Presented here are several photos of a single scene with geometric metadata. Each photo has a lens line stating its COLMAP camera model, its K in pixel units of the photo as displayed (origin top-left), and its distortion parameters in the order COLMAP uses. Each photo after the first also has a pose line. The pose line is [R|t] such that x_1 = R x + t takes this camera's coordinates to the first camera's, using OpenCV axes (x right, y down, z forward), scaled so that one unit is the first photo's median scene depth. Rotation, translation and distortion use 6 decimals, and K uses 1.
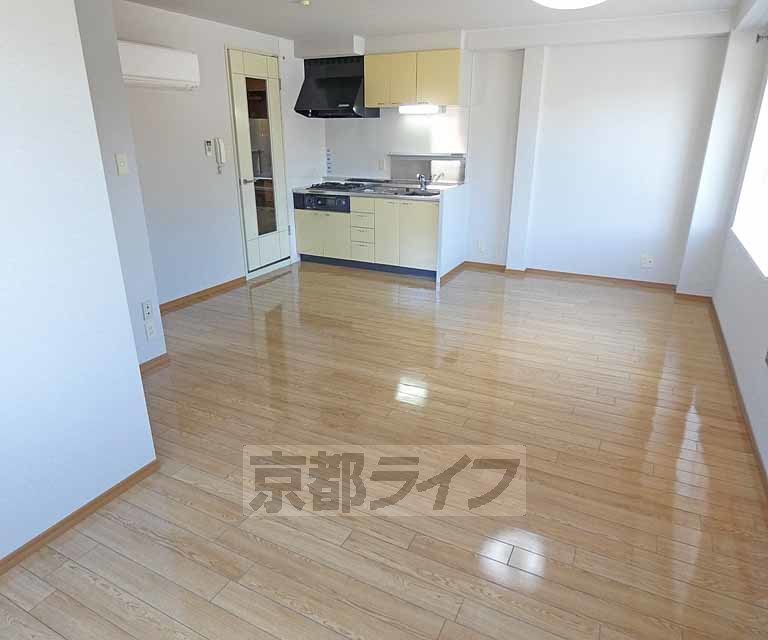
lens RADIAL K [[516.0, 0, 383.3], [0, 516.0, 316.6], [0, 0, 1]] dist [-0.002721, 0.005141]
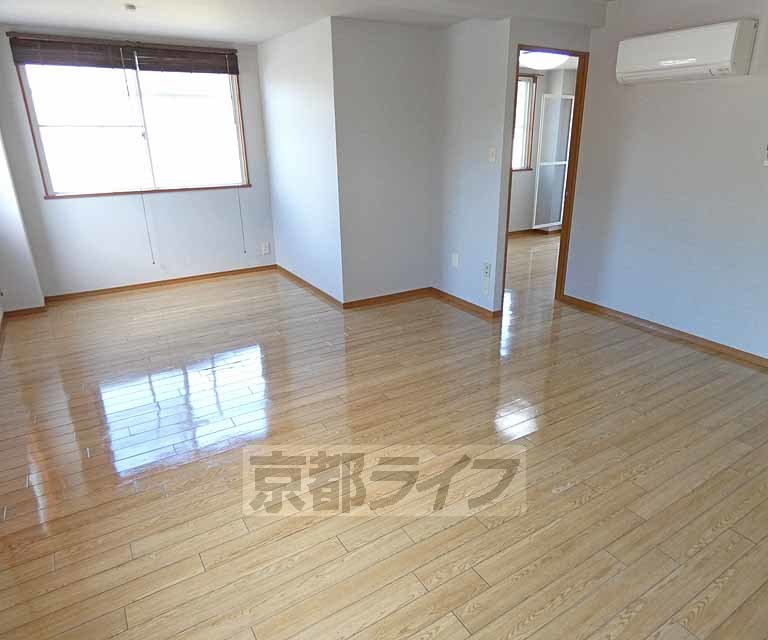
lens RADIAL K [[516.0, 0, 413.5], [0, 516.0, 321.1], [0, 0, 1]] dist [-0.002721, 0.005141]
pose [[-0.502114, 0.299604, -0.811245, 0.419036], [-0.287415, 0.826935, 0.483292, -0.279361], [0.815643, 0.475832, -0.329105, 0.780145]]
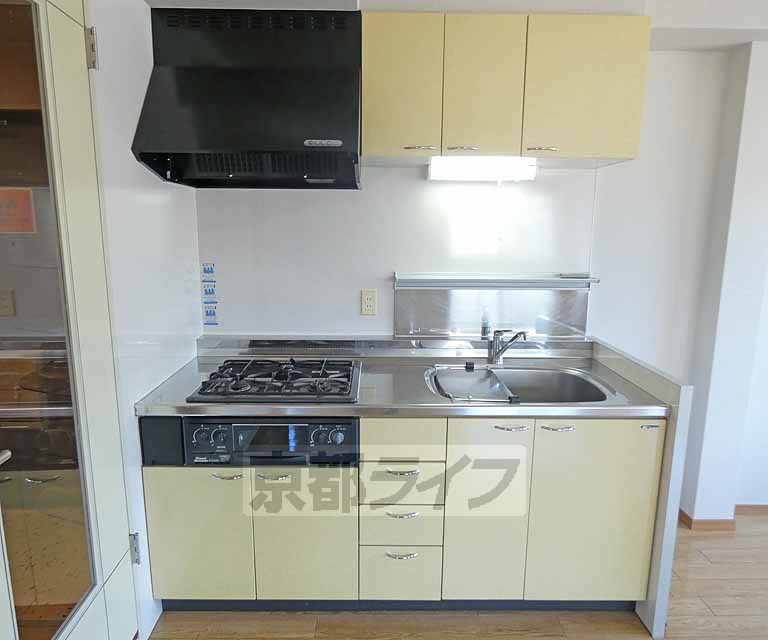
lens RADIAL K [[516.0, 0, 382.6], [0, 516.0, 324.8], [0, 0, 1]] dist [-0.002721, 0.005141]
pose [[0.882029, -0.068419, 0.466201, -0.194724], [0.145117, 0.980754, -0.130620, -0.243818], [-0.448292, 0.182865, 0.874983, 0.701927]]
